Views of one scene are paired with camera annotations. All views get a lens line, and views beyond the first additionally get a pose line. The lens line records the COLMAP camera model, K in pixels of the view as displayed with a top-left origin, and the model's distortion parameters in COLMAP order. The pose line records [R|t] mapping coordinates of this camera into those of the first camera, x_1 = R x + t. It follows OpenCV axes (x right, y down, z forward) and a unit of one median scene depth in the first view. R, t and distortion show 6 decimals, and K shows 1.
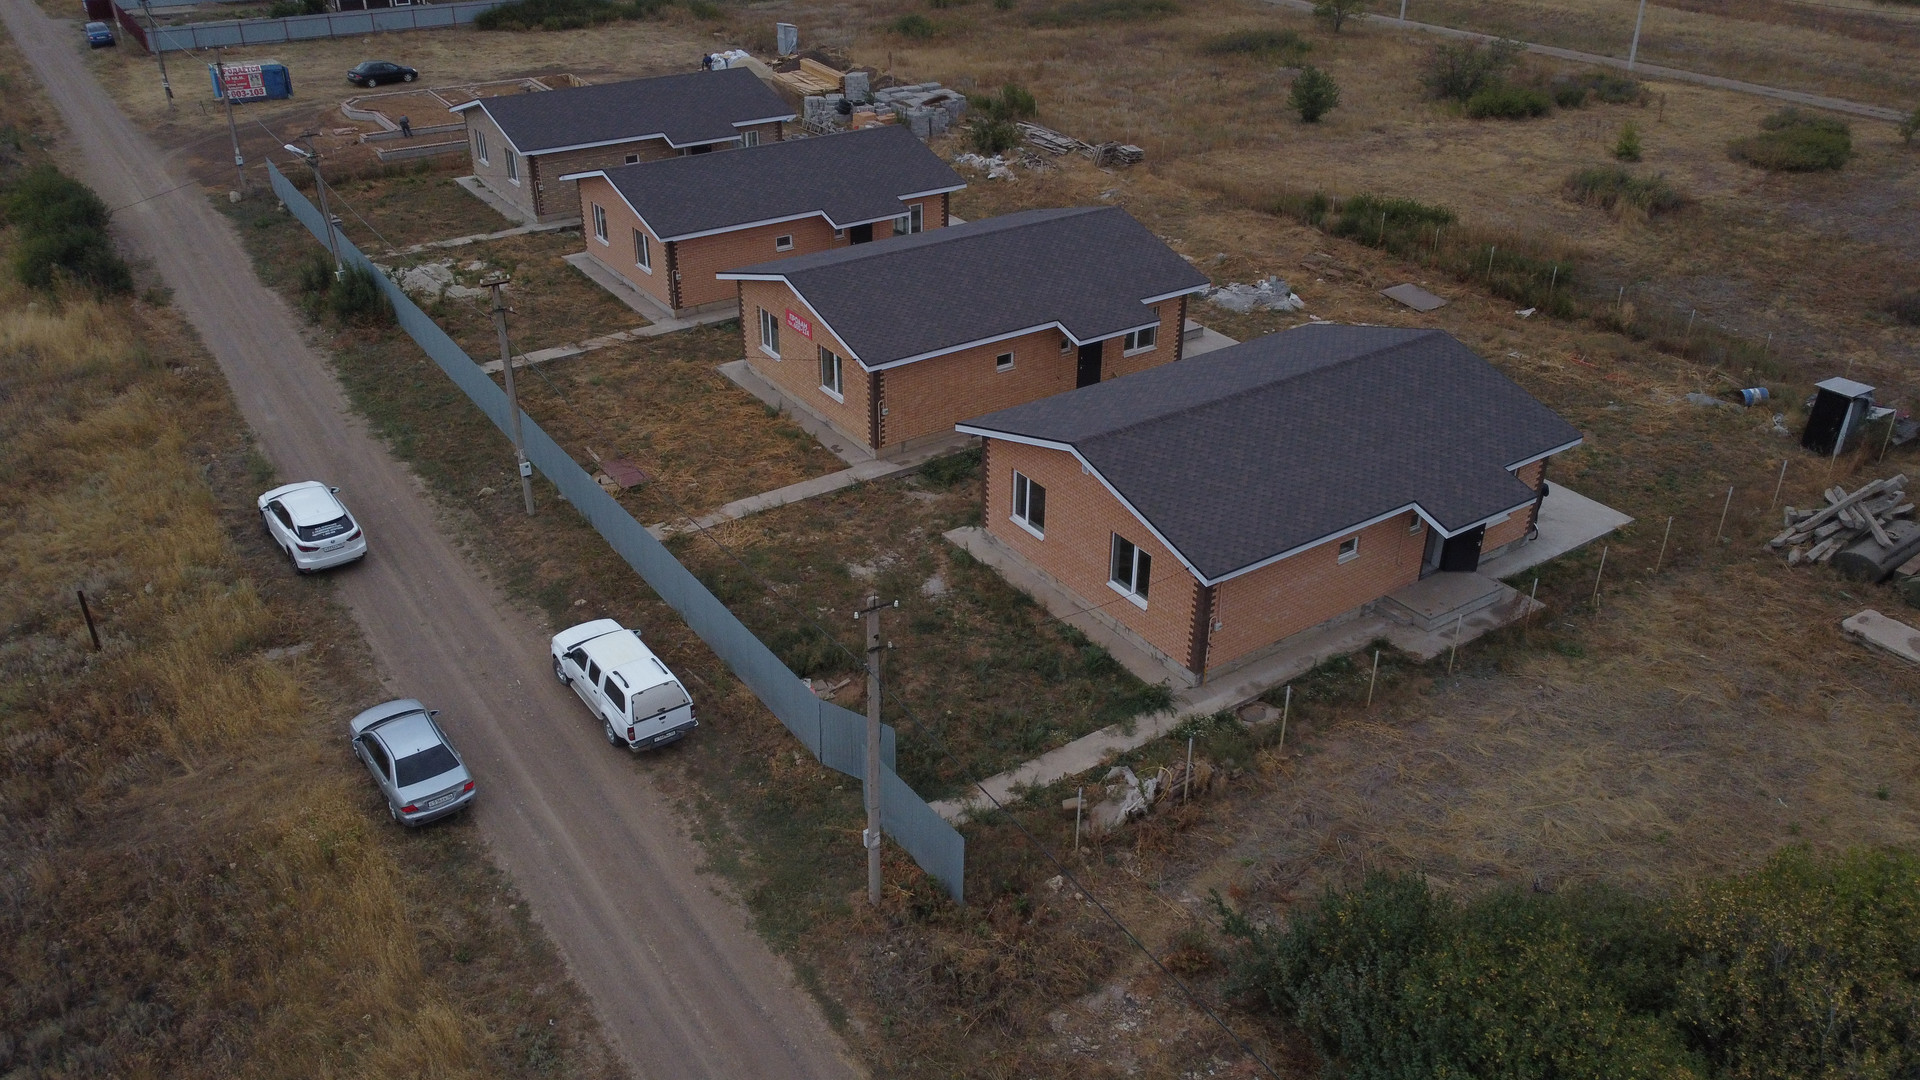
lens RADIAL K [[1456.8, 0, 961.9], [0, 1456.8, 539.7], [0, 0, 1]] dist [0.003661, -0.001839]
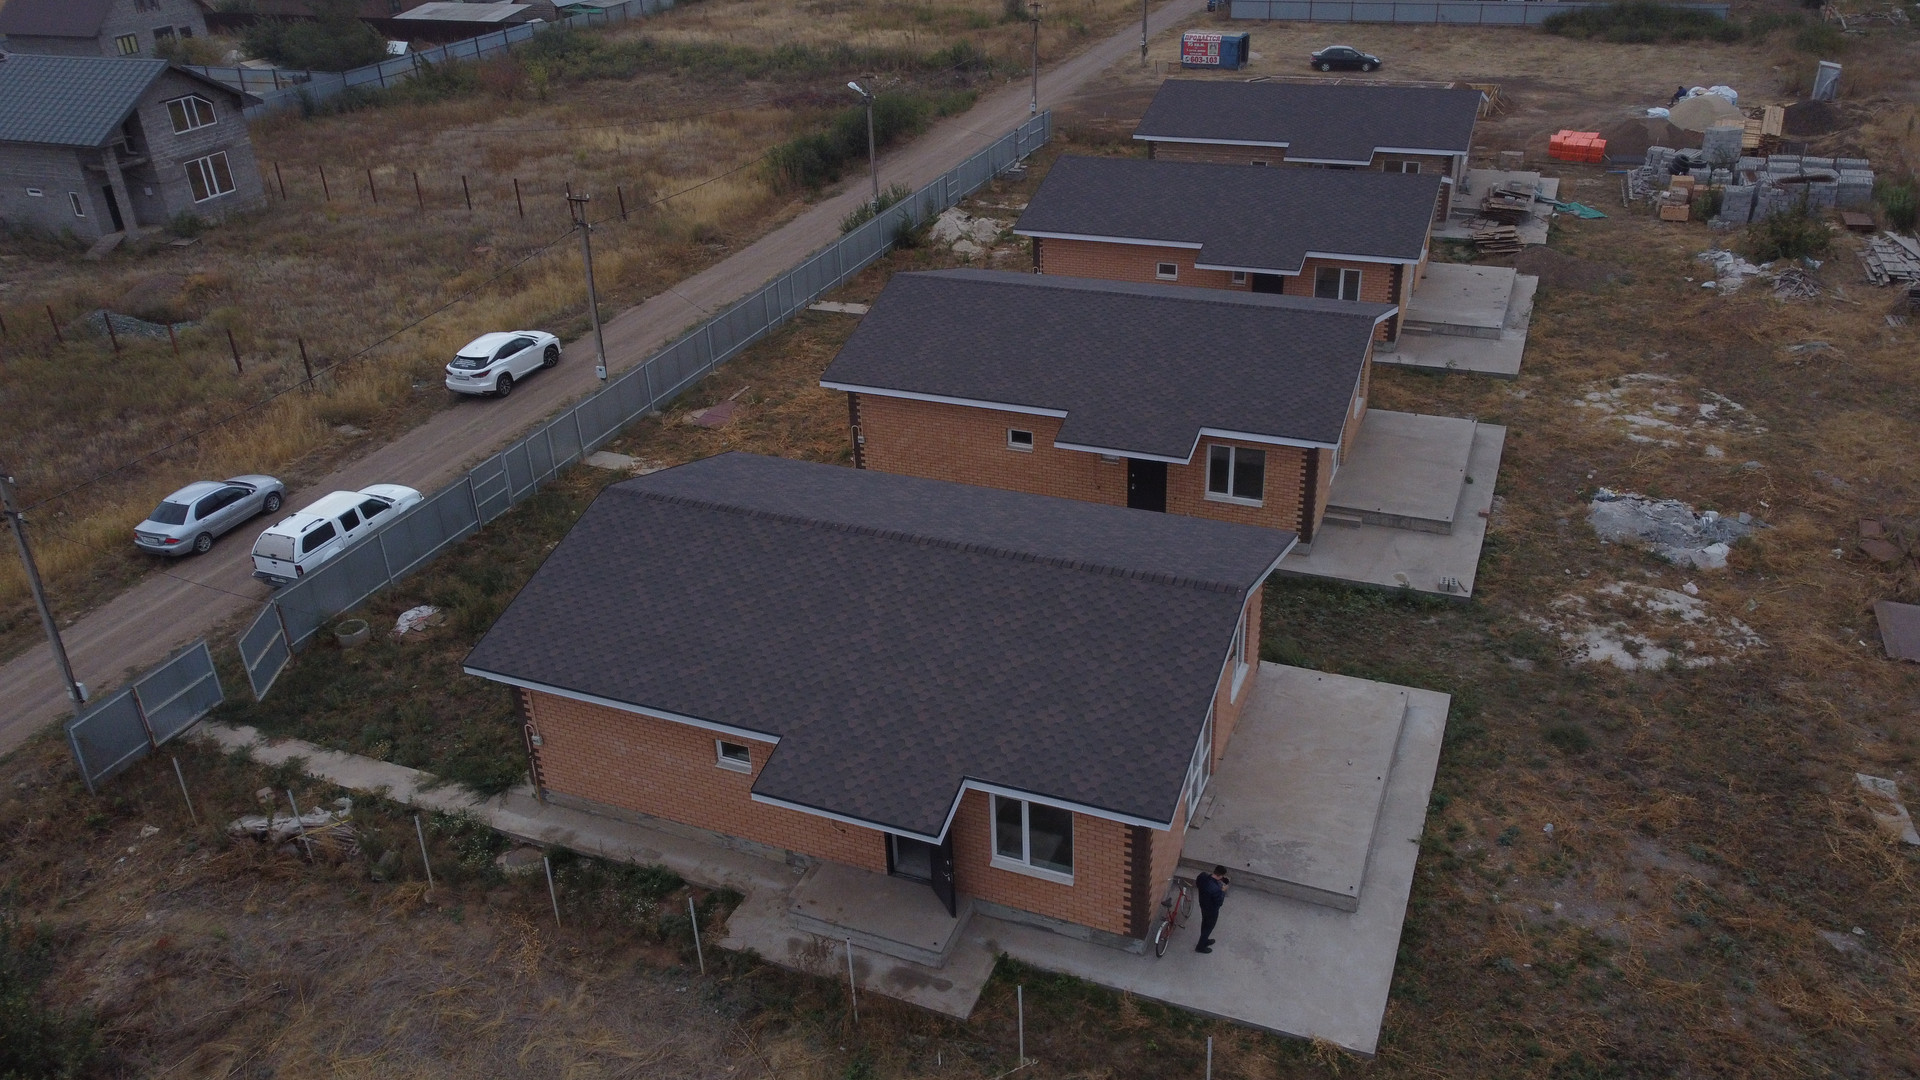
lens RADIAL K [[1456.8, 0, 963.1], [0, 1456.8, 536.3], [0, 0, 1]] dist [0.003661, -0.001839]
pose [[0.540146, 0.366603, -0.757526, 0.692827], [-0.368820, 0.912205, 0.178476, -0.219675], [0.756449, 0.182987, 0.627934, 0.501482]]
